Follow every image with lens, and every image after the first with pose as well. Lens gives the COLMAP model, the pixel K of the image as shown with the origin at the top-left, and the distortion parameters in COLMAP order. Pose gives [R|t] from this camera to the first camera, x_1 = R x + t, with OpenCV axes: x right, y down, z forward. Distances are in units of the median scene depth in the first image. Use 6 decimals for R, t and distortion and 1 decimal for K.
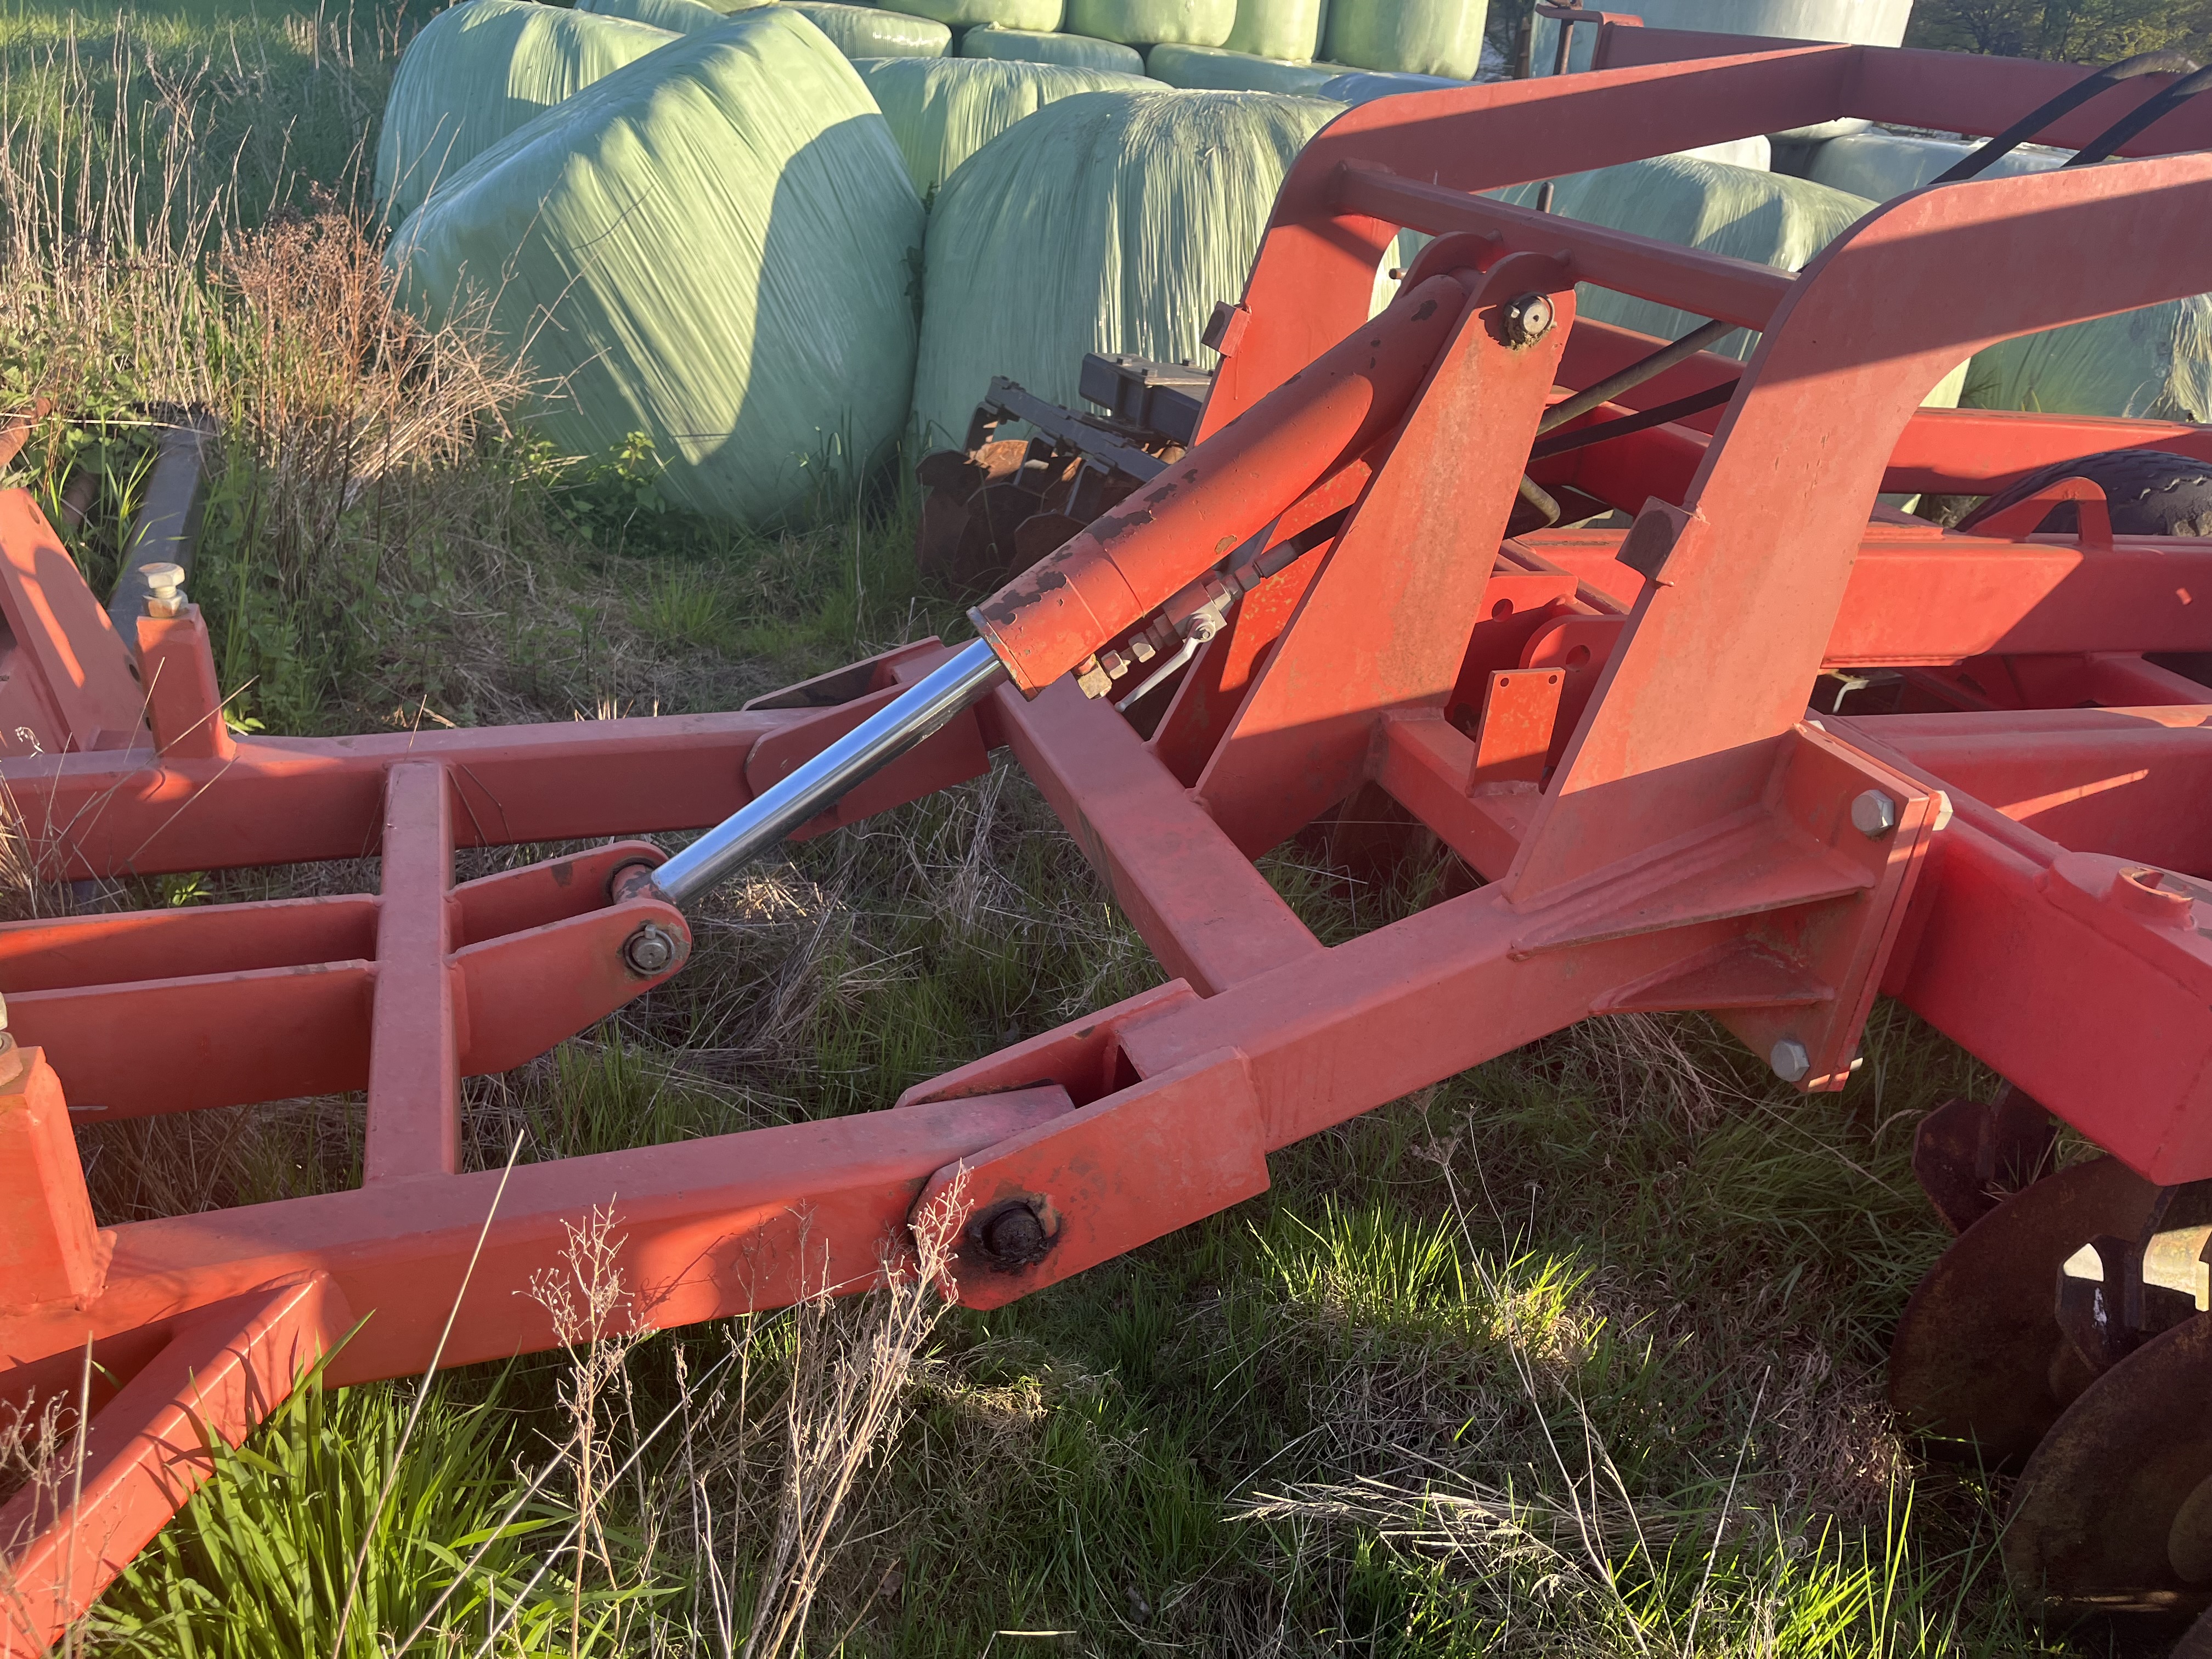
lens RADIAL K [[1657.9, 0, 1074.4], [0, 1657.9, 824.7], [0, 0, 1]] dist [0.108770, -0.137287]
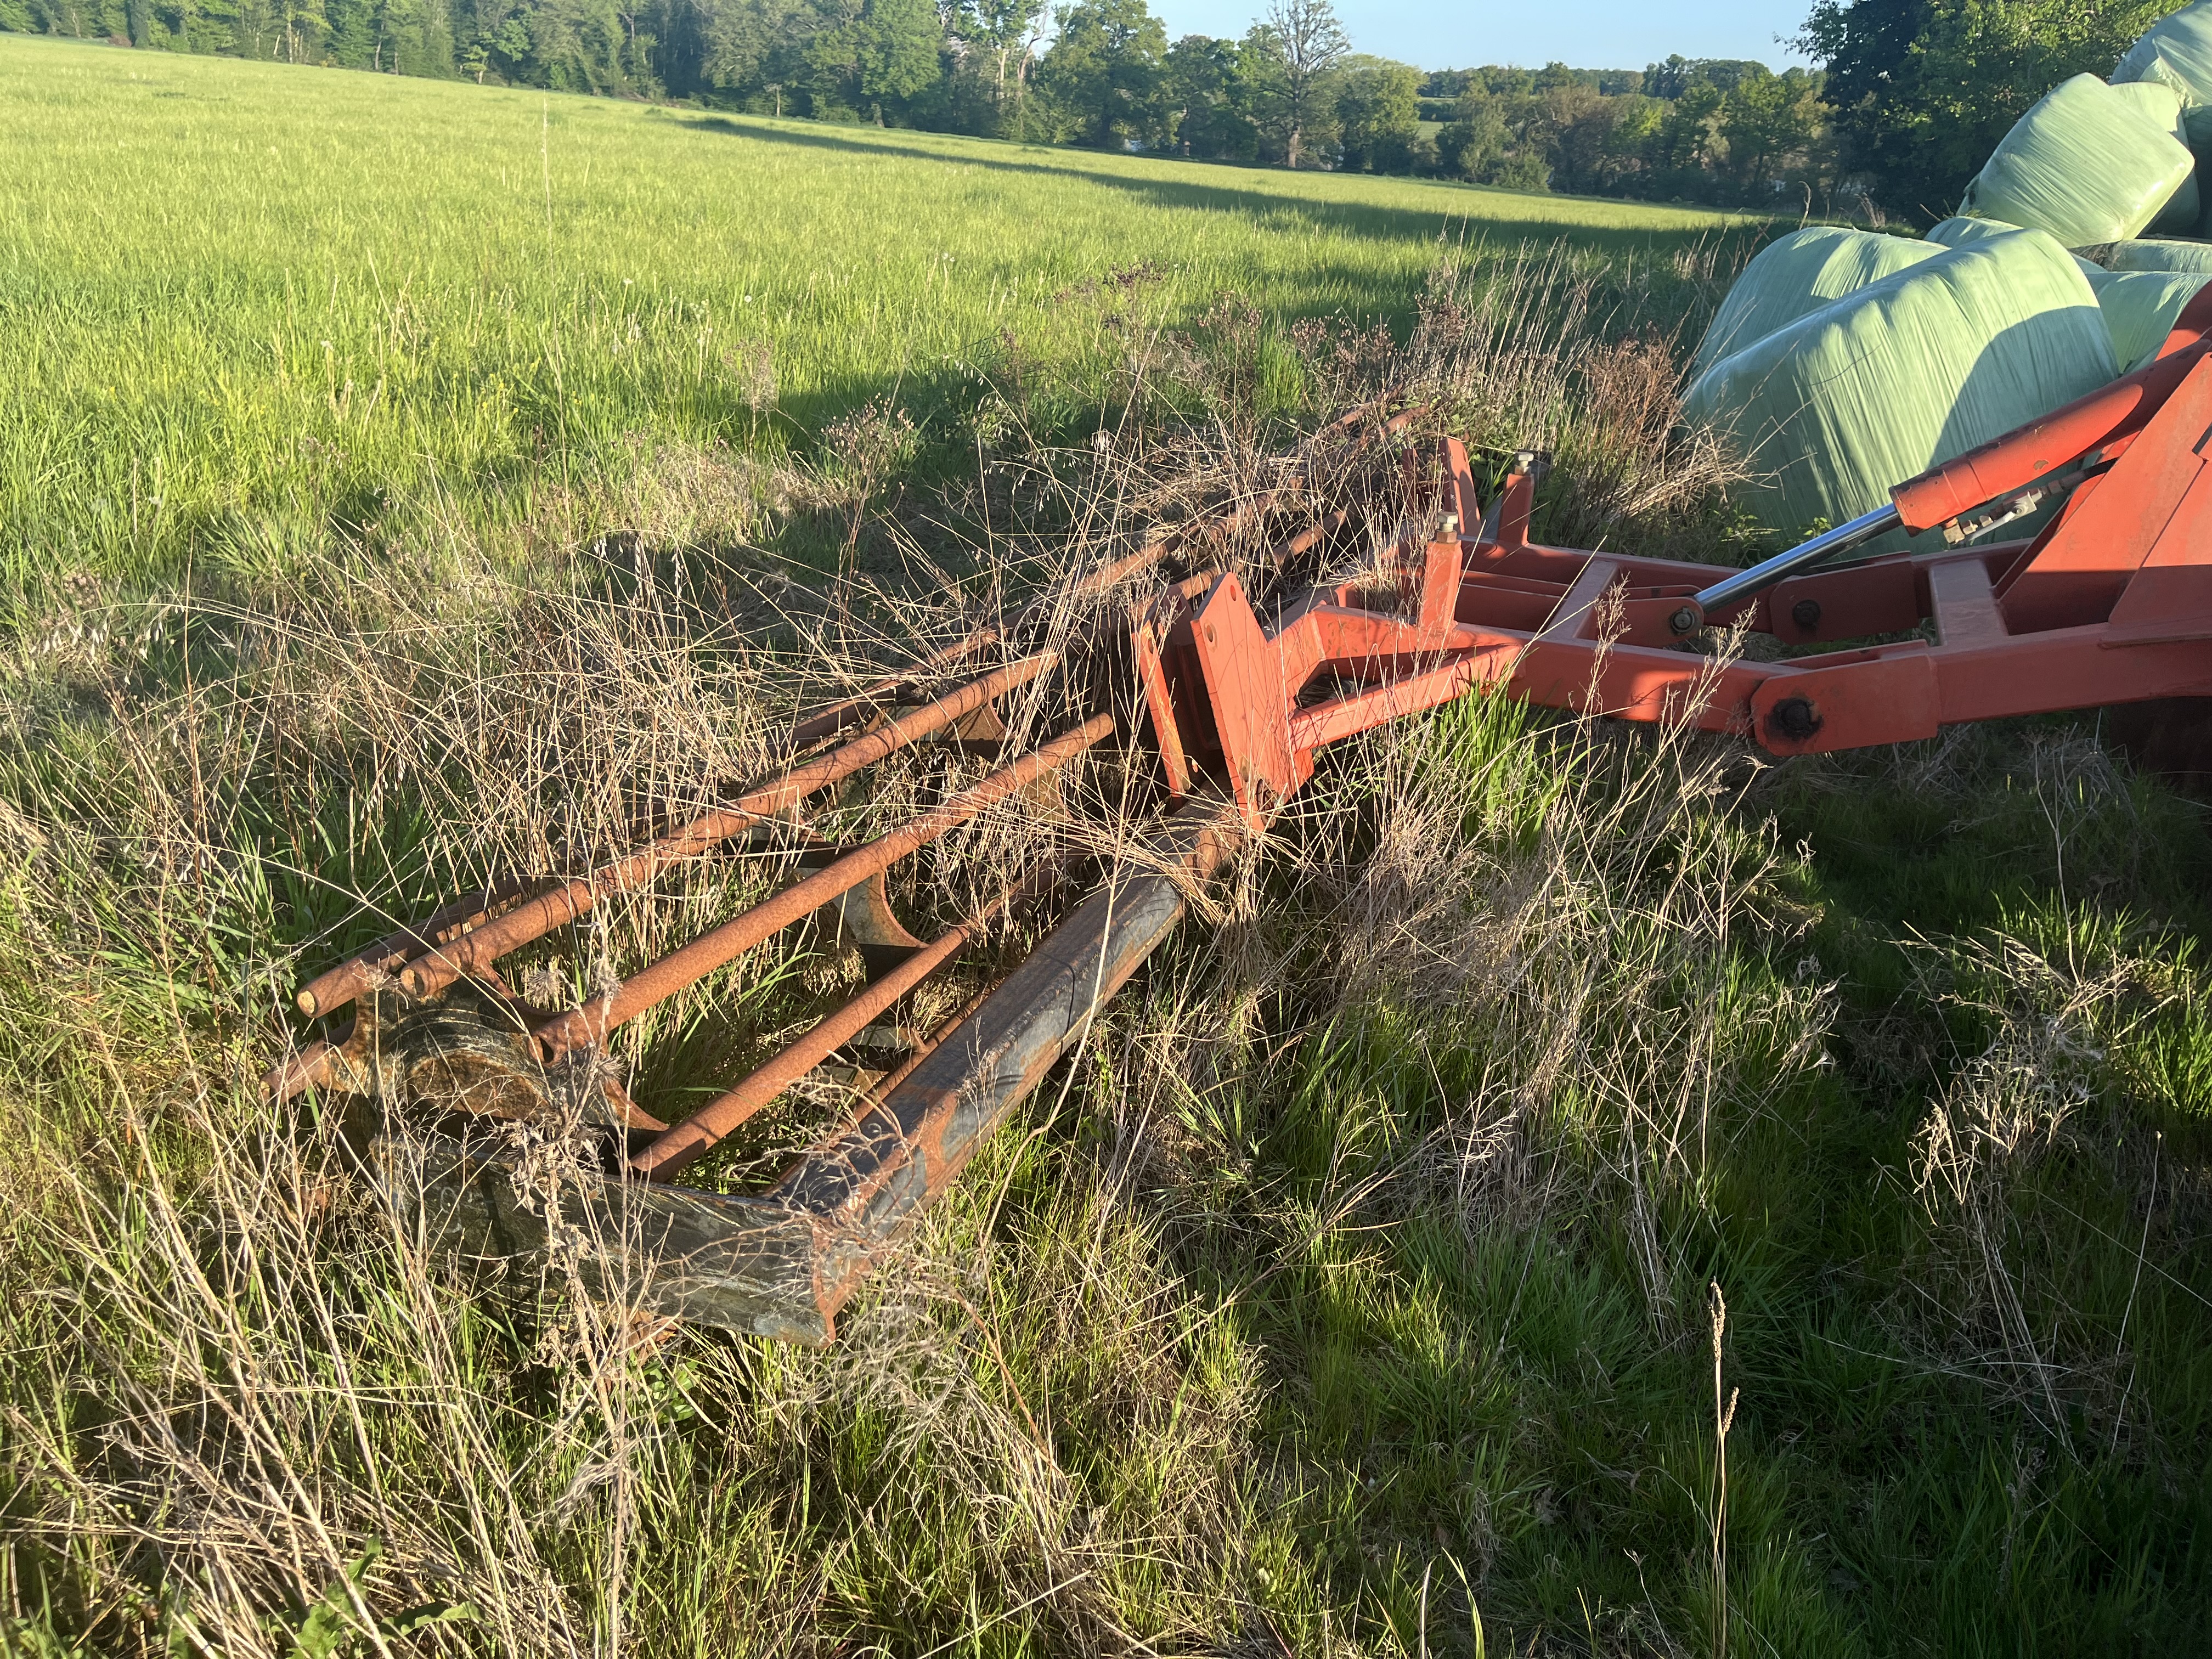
lens RADIAL K [[1657.9, 0, 1074.4], [0, 1657.9, 824.7], [0, 0, 1]] dist [0.108770, -0.137287]
pose [[0.745920, 0.219415, -0.628857, 0.234036], [-0.296364, 0.954899, -0.018359, 0.240530], [0.596466, 0.200065, 0.777304, -0.443464]]
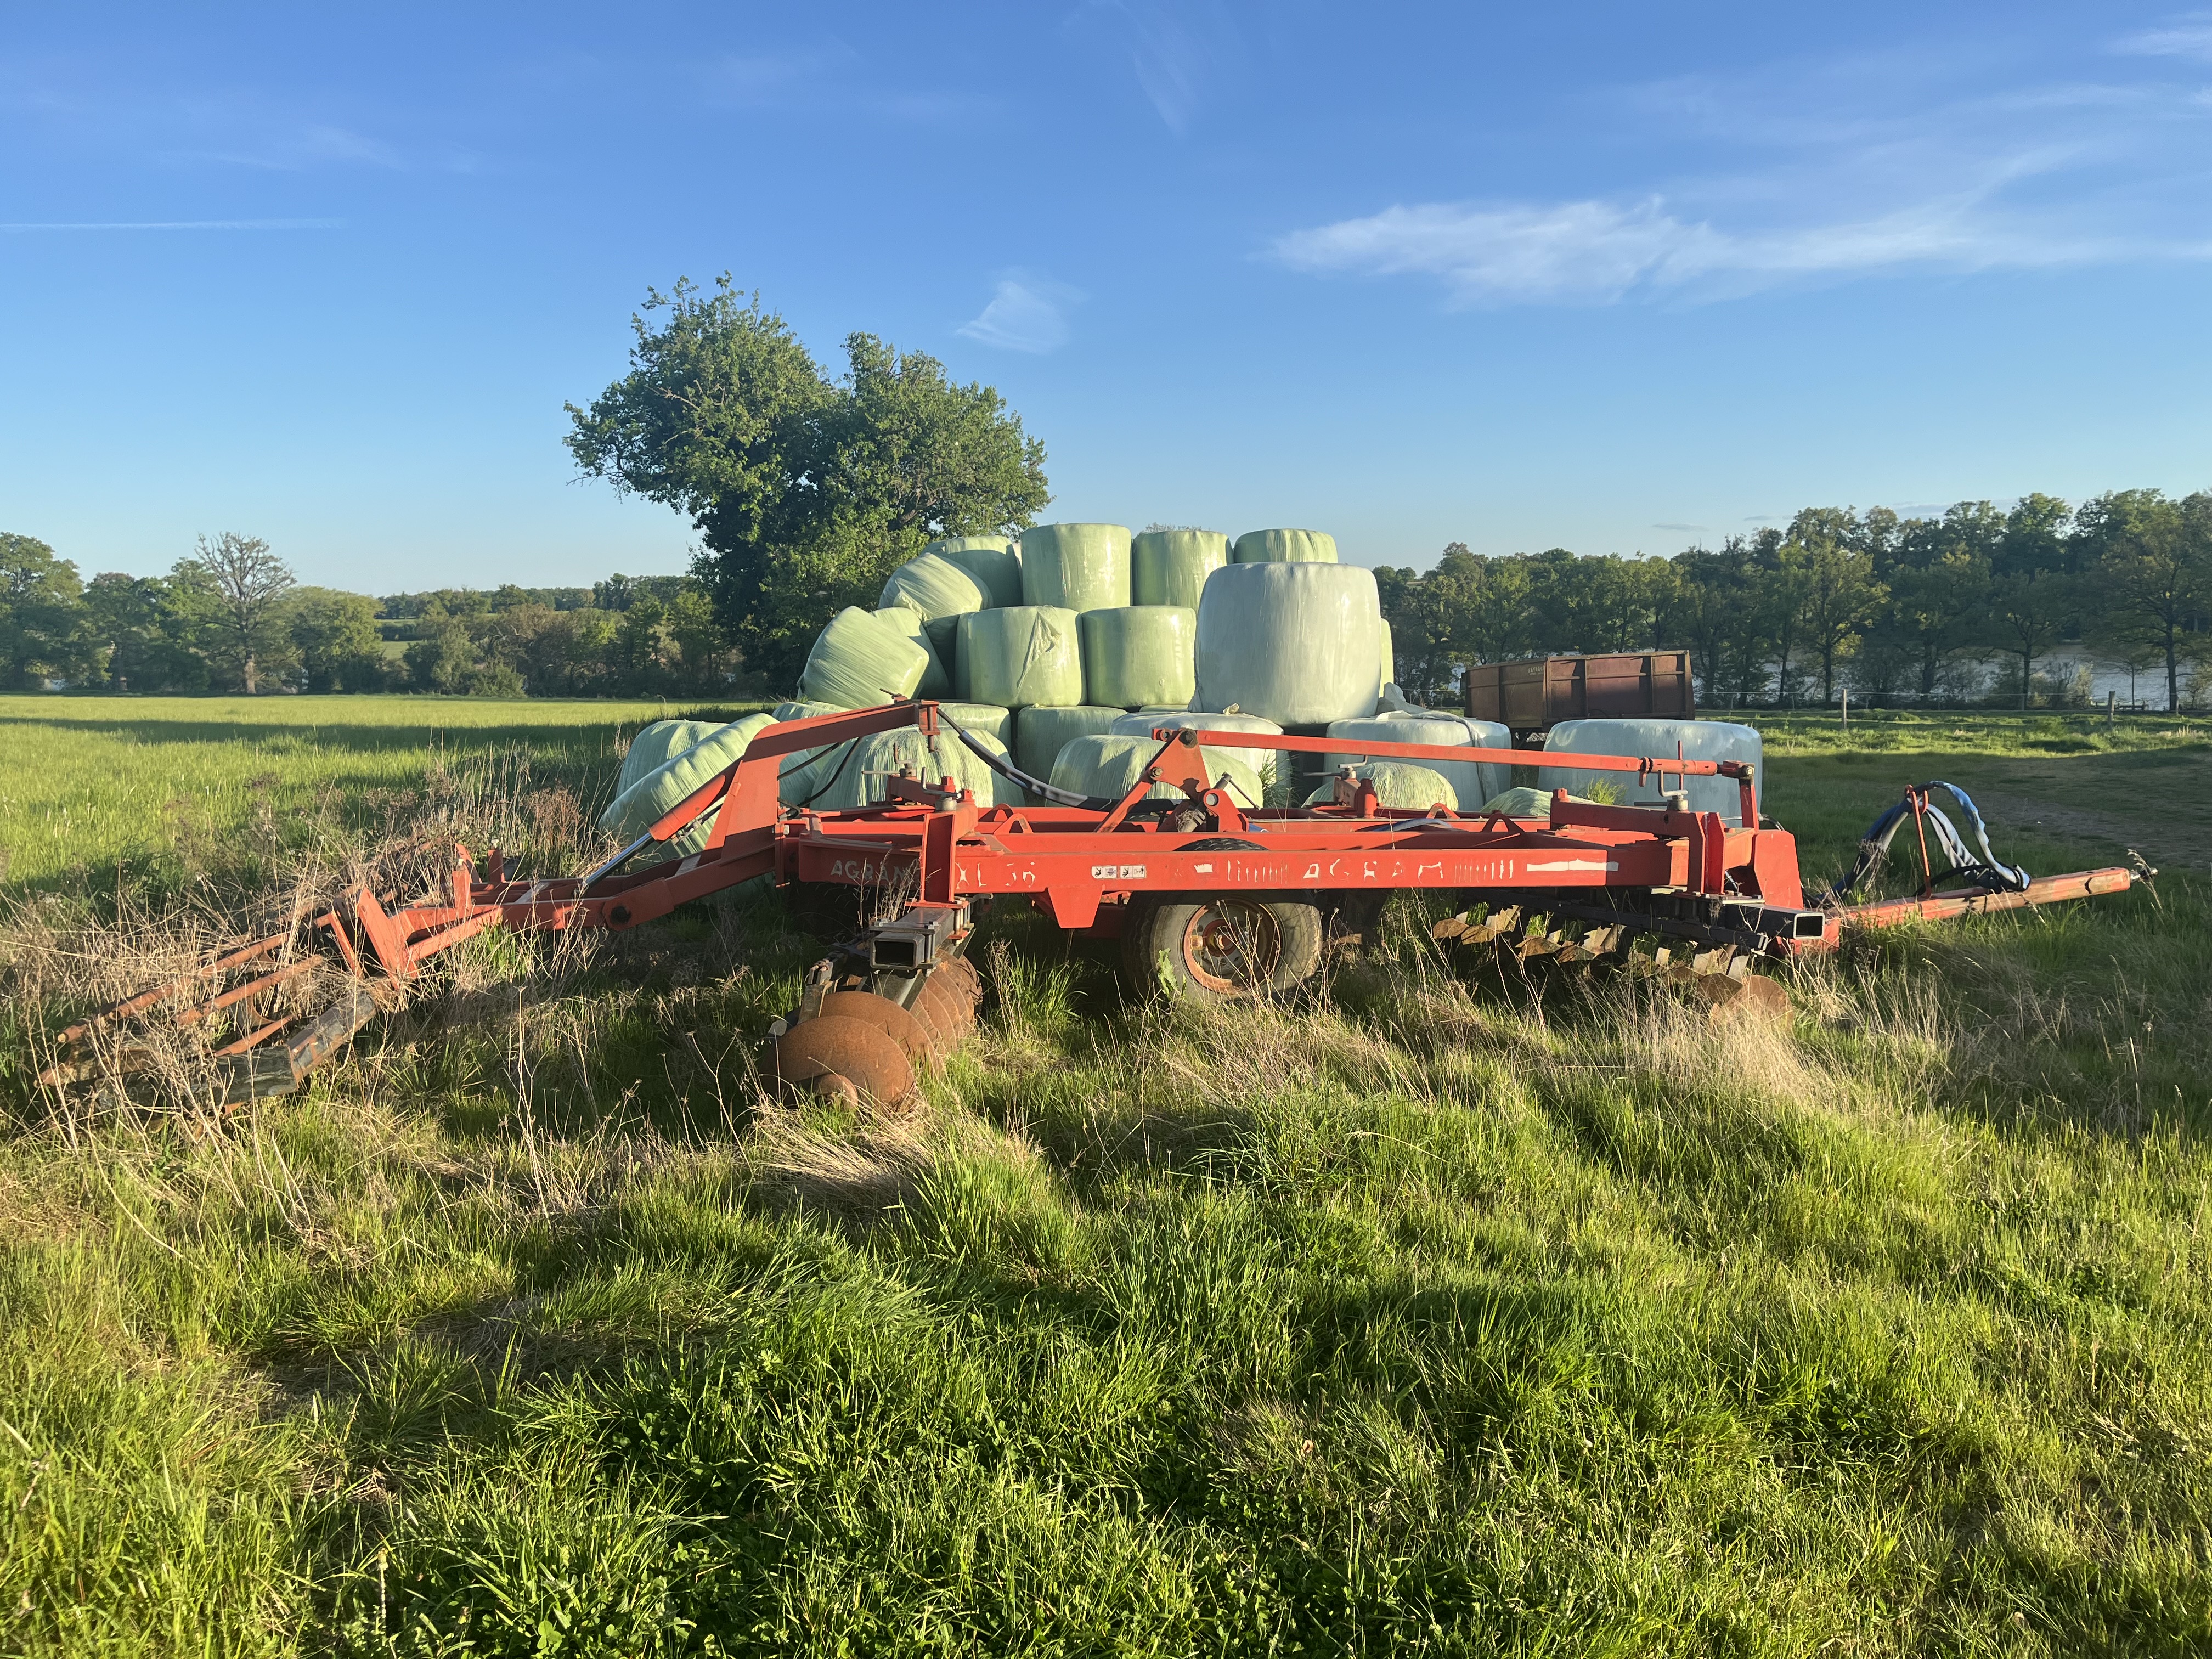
lens RADIAL K [[1657.9, 0, 1074.4], [0, 1657.9, 824.7], [0, 0, 1]] dist [0.108770, -0.137287]
pose [[0.983069, -0.081465, -0.164130, 0.731242], [0.016731, 0.931899, -0.362332, 0.620109], [0.182469, 0.353451, 0.917484, -1.216489]]
